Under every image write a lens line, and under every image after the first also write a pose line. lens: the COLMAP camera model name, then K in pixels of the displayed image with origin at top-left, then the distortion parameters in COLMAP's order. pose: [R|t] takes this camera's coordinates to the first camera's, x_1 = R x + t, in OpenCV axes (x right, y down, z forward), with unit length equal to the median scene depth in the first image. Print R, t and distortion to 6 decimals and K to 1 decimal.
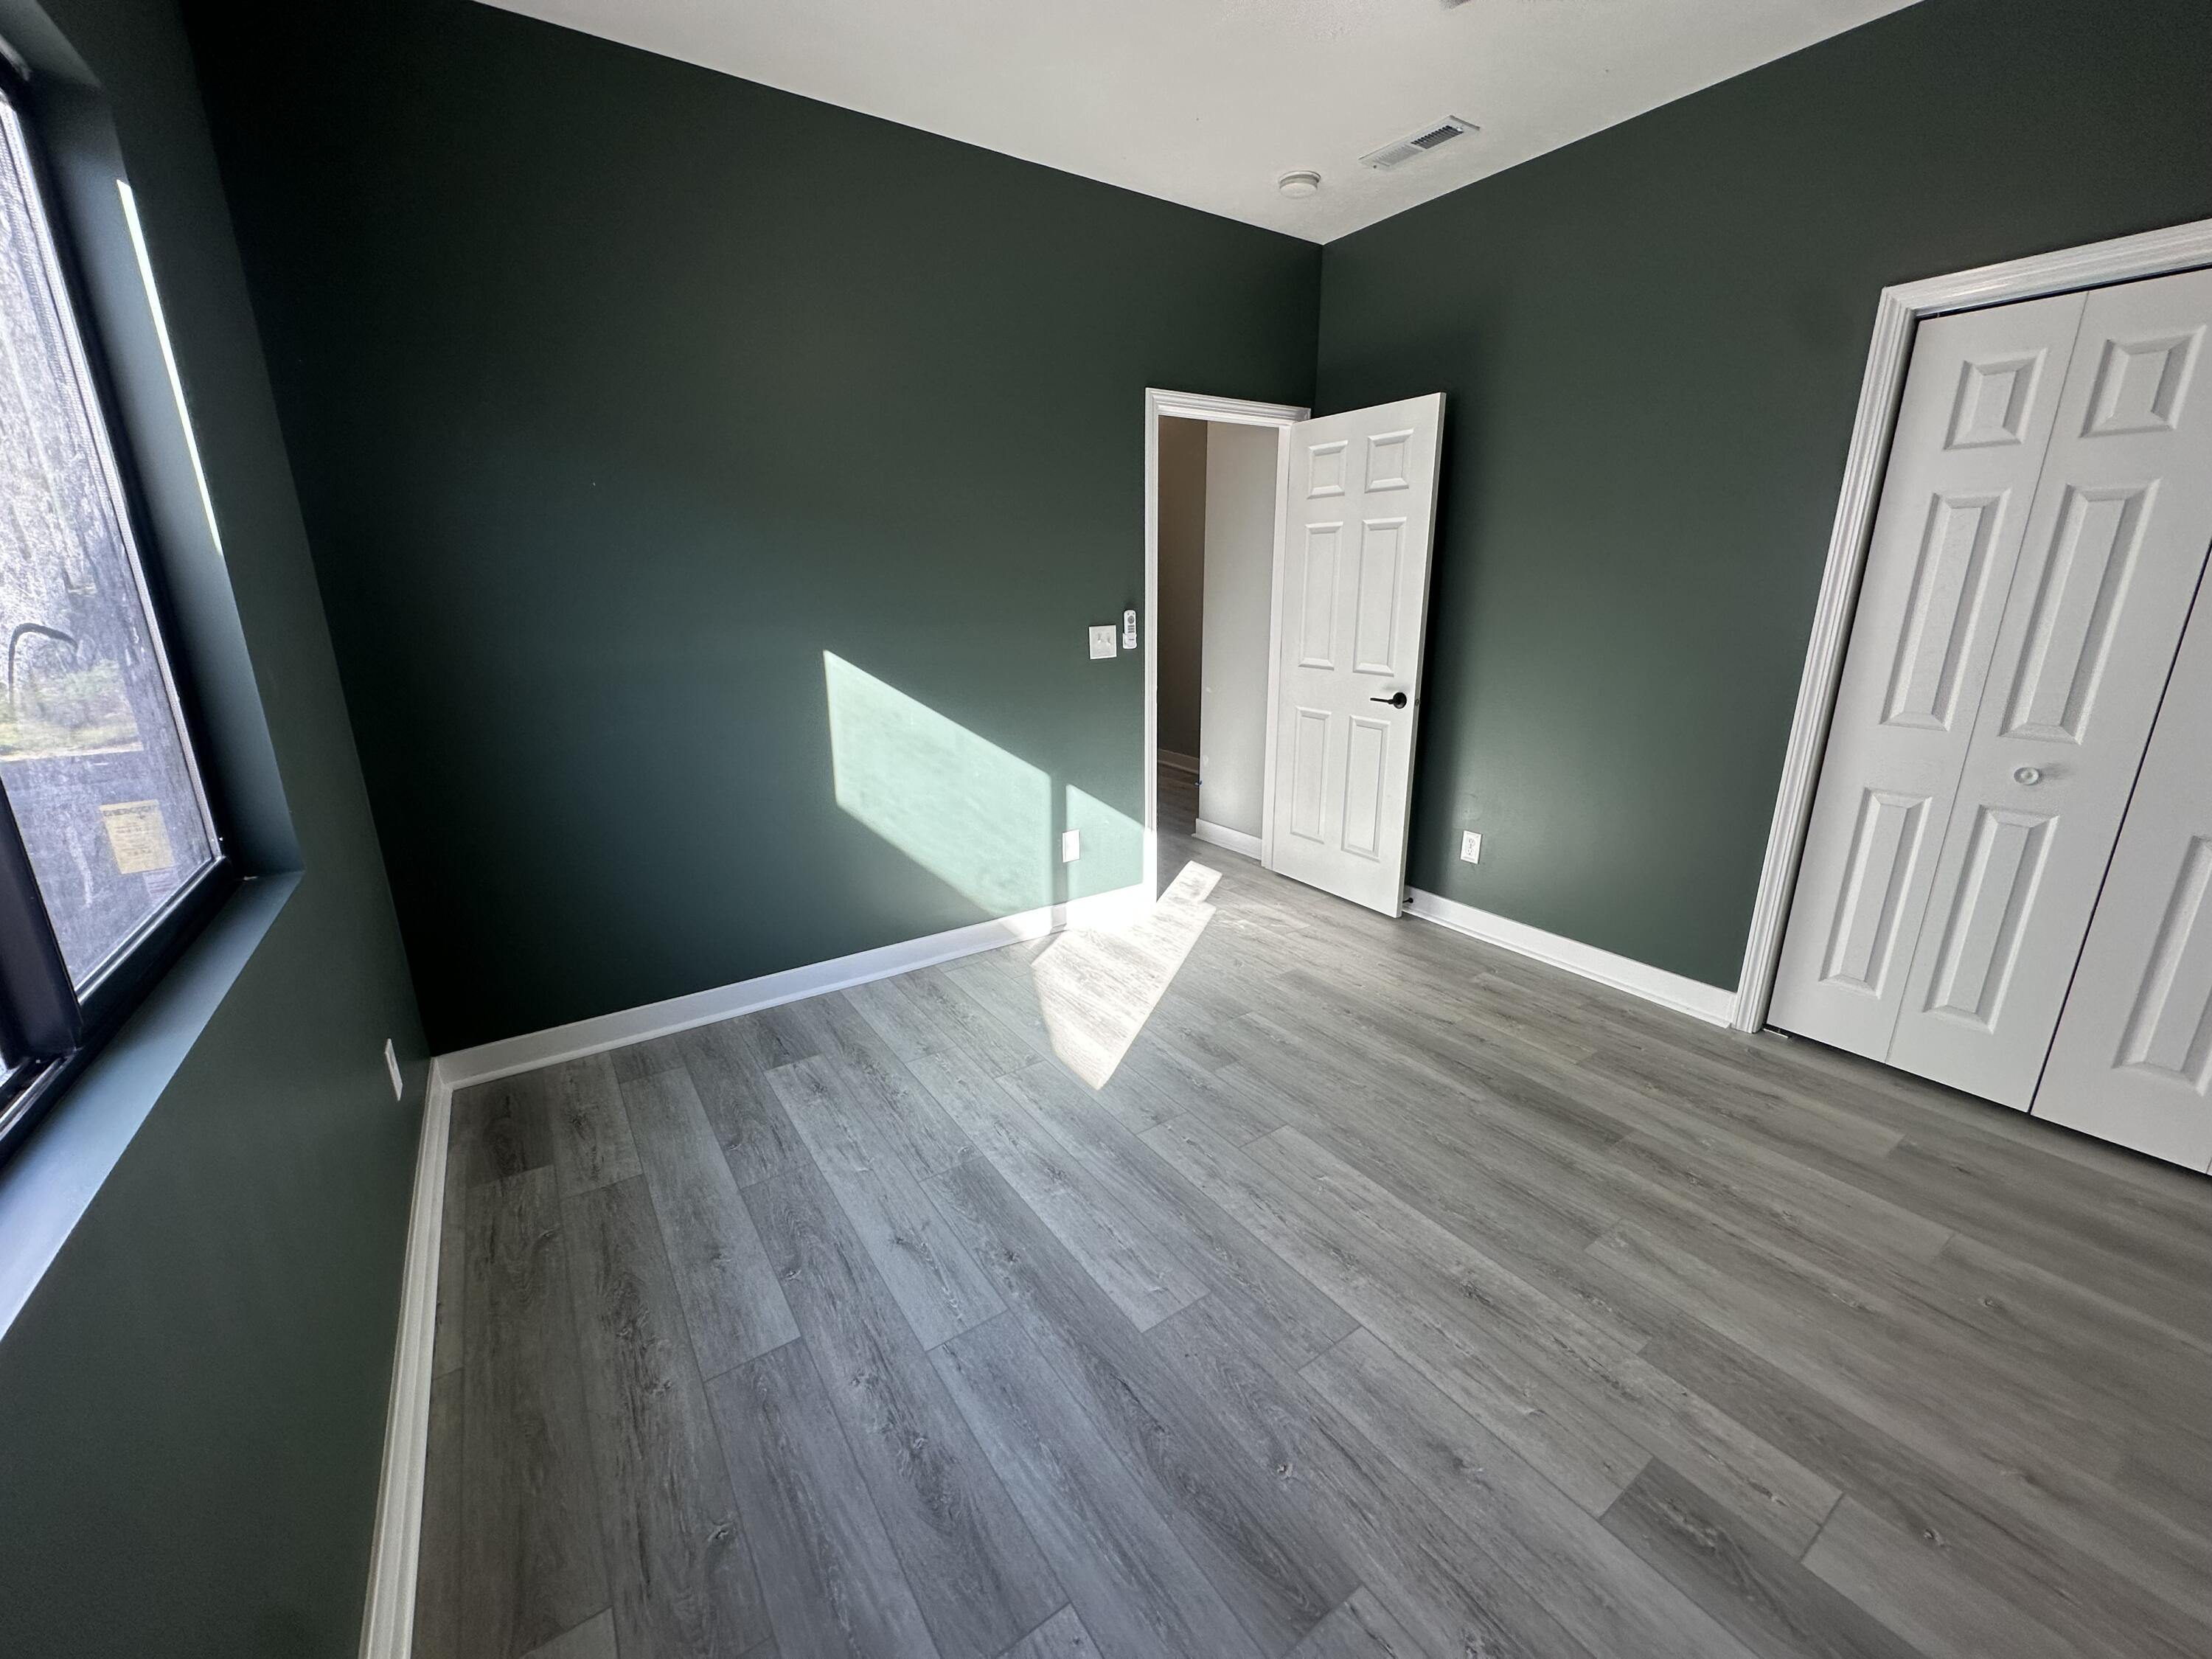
lens RADIAL K [[883.6, 0, 1106.0], [0, 883.6, 829.5], [0, 0, 1]] dist [-0.003027, 0.000369]
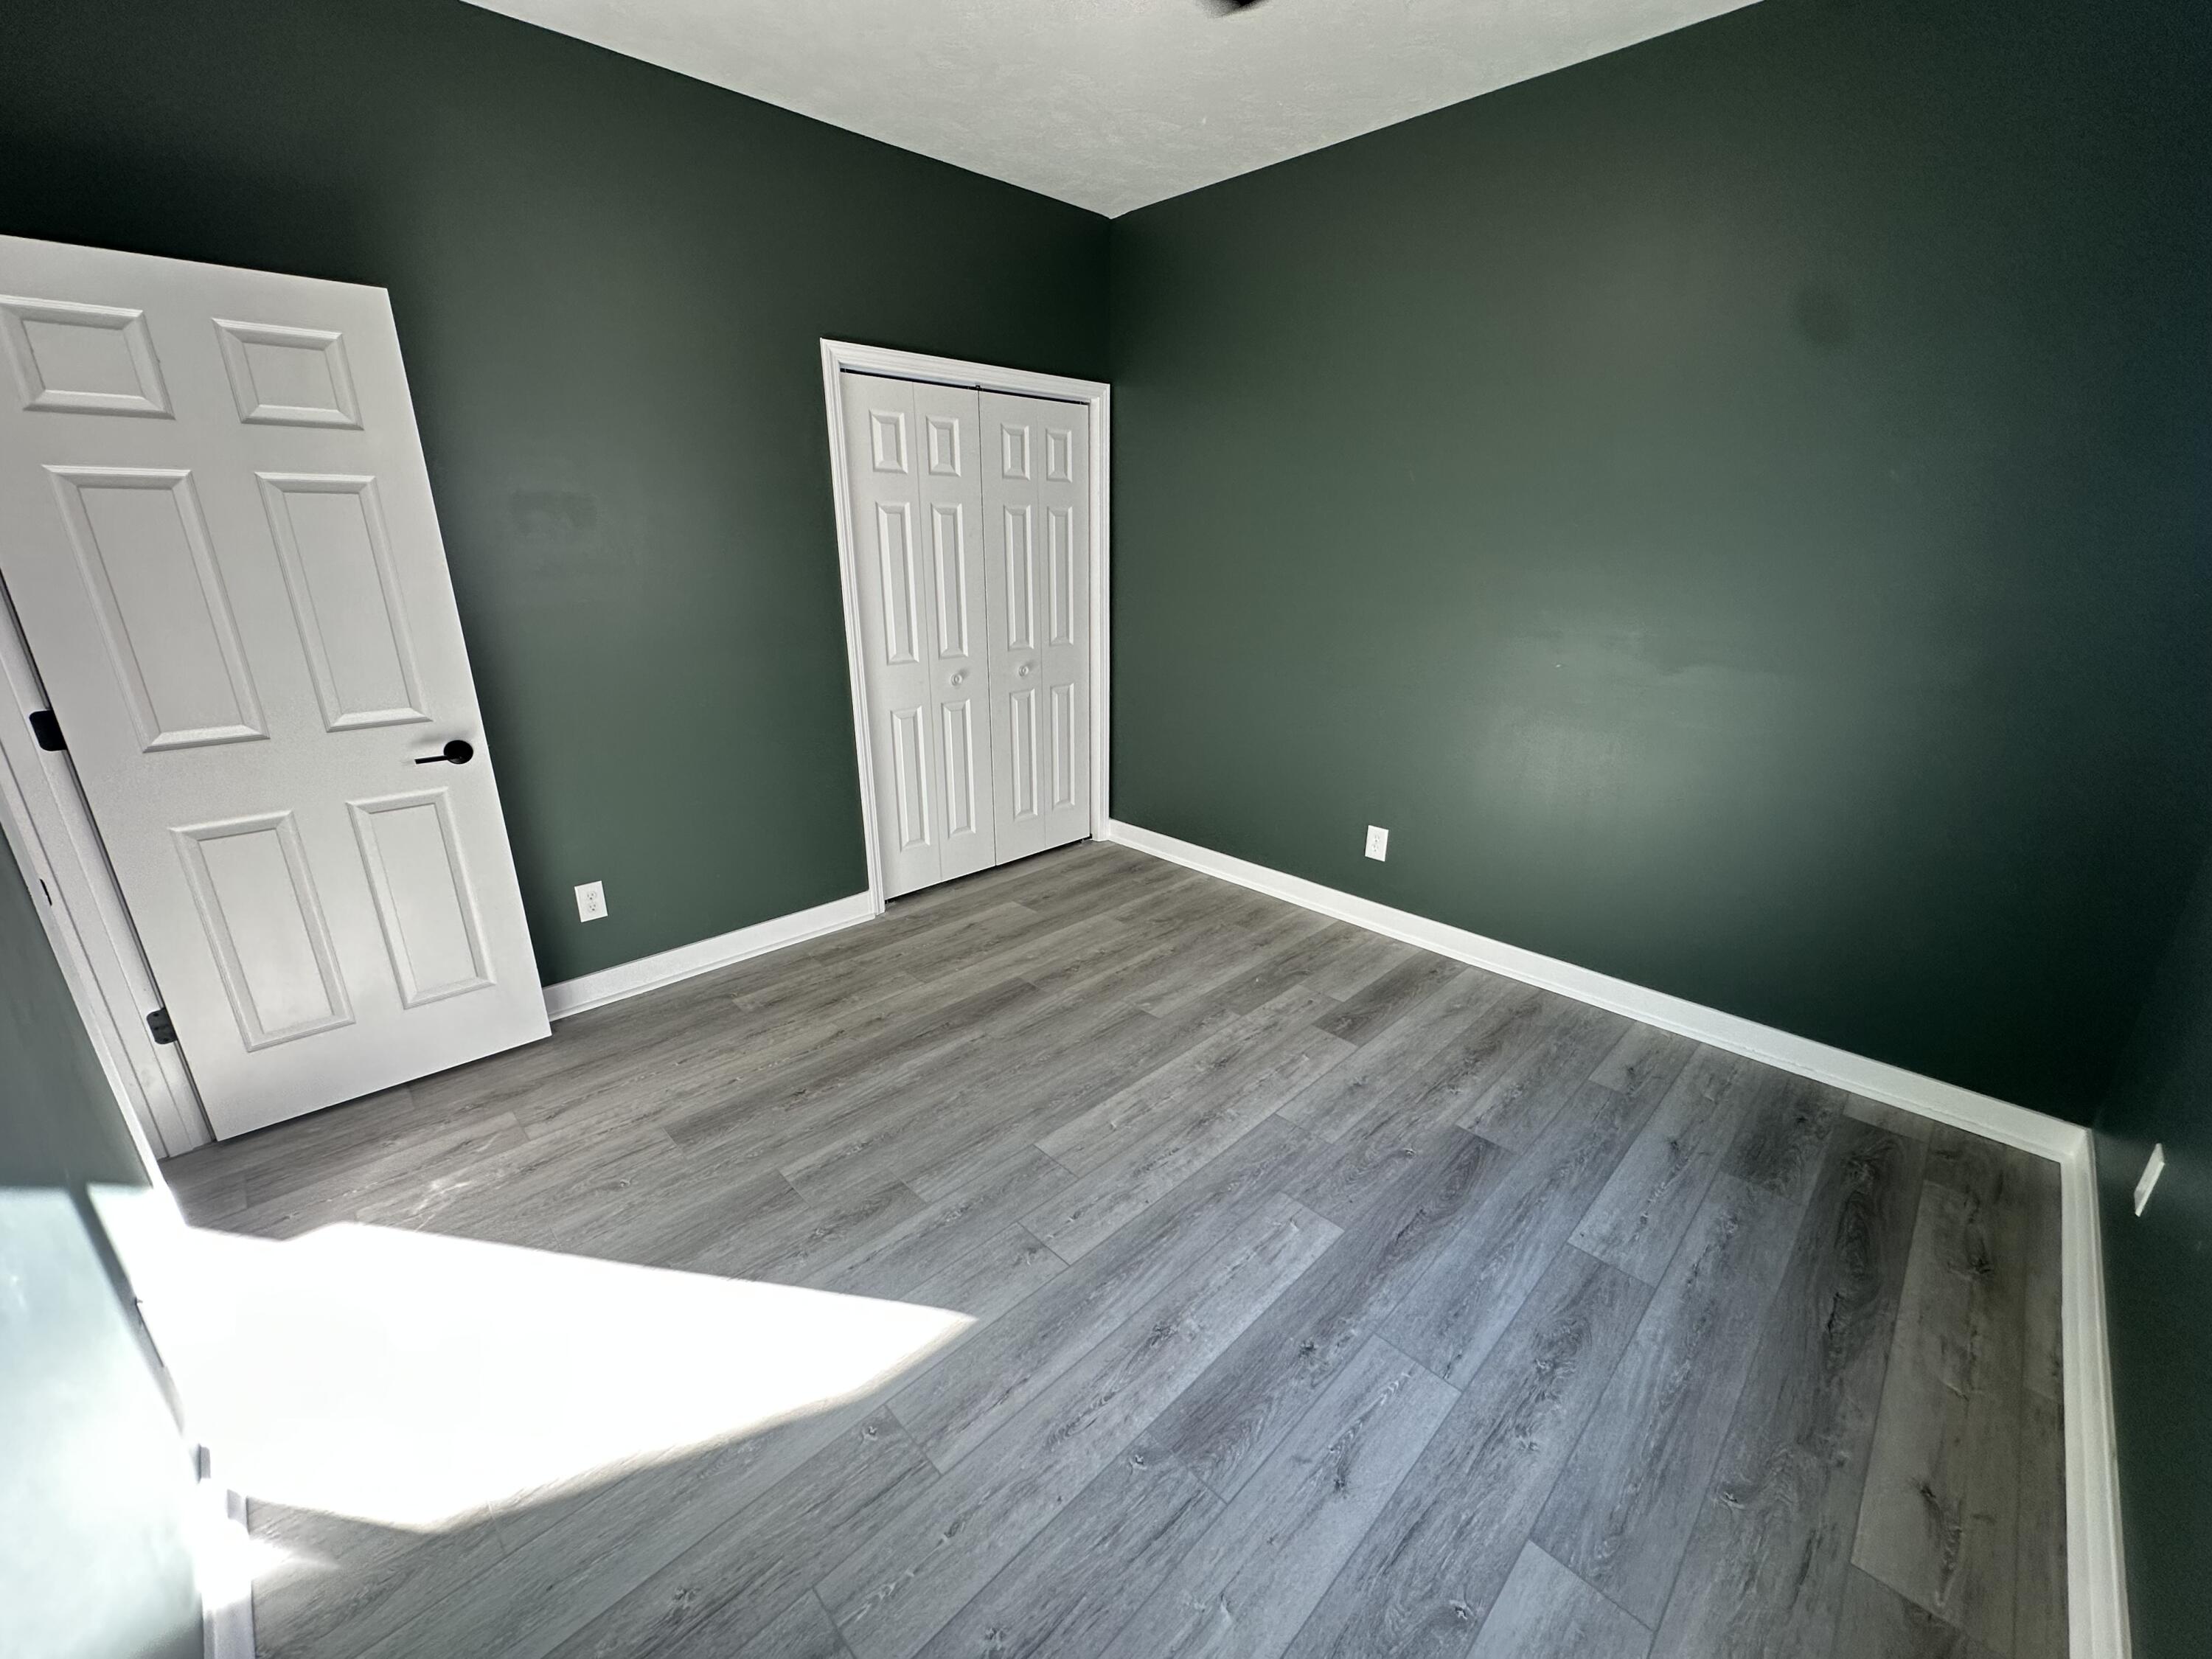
lens RADIAL K [[883.6, 0, 1106.0], [0, 883.6, 829.5], [0, 0, 1]] dist [-0.003027, 0.000369]
pose [[-0.179033, -0.306272, 0.934957, -0.729632], [0.267973, 0.899201, 0.345873, -0.346902], [-0.946645, 0.312466, -0.078914, 1.074804]]
